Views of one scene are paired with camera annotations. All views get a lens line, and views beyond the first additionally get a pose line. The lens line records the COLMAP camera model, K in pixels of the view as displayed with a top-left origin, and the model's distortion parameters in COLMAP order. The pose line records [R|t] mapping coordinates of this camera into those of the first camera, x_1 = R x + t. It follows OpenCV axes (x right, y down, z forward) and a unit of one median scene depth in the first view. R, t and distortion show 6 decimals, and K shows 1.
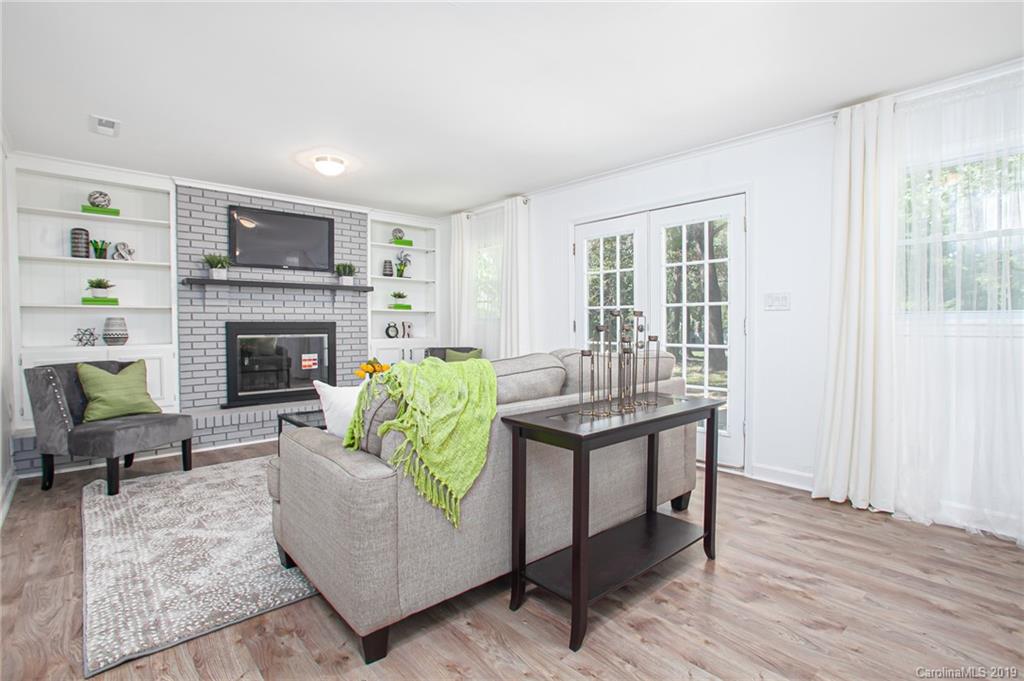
lens RADIAL K [[495.5, 0, 512.1], [0, 495.5, 334.2], [0, 0, 1]] dist [-0.030085, -0.020734]
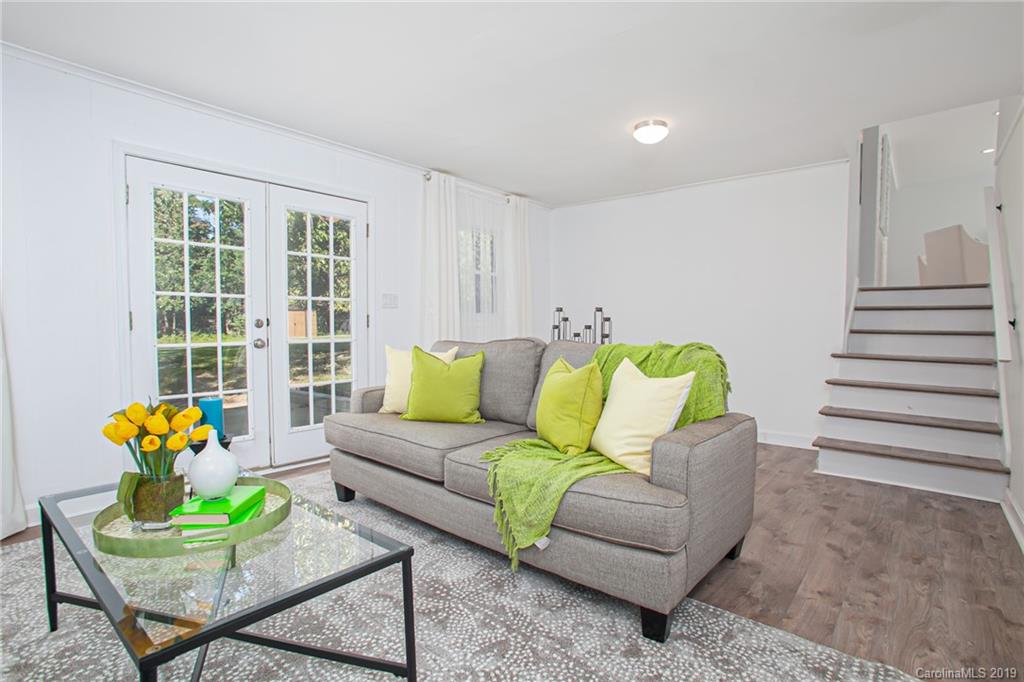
lens RADIAL K [[512.1, 0, 508.2], [0, 512.1, 356.0], [0, 0, 1]] dist [-0.054445, 0.028989]
pose [[-0.130943, -0.058439, 0.989666, -0.489689], [0.023613, 0.997794, 0.062043, -0.000905], [-0.991109, 0.031493, -0.129274, 0.553386]]
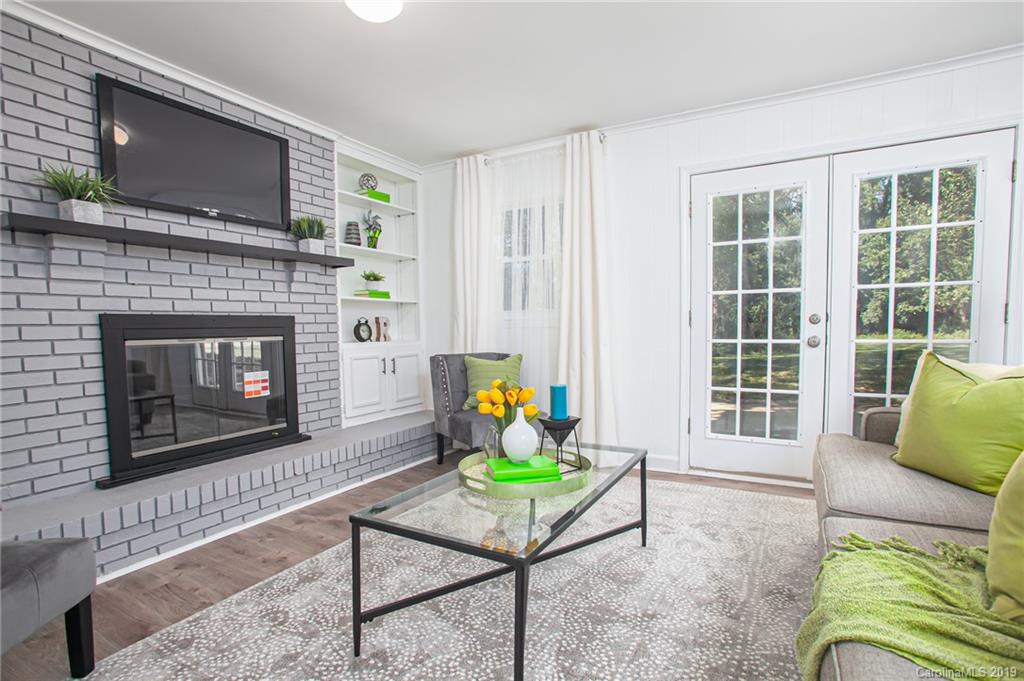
lens RADIAL K [[512.1, 0, 508.2], [0, 512.1, 355.5], [0, 0, 1]] dist [-0.054445, 0.028989]
pose [[0.948924, -0.027794, 0.314277, -0.314428], [0.016724, 0.999143, 0.037867, 0.004015], [-0.315060, -0.030677, 0.948576, 0.345293]]
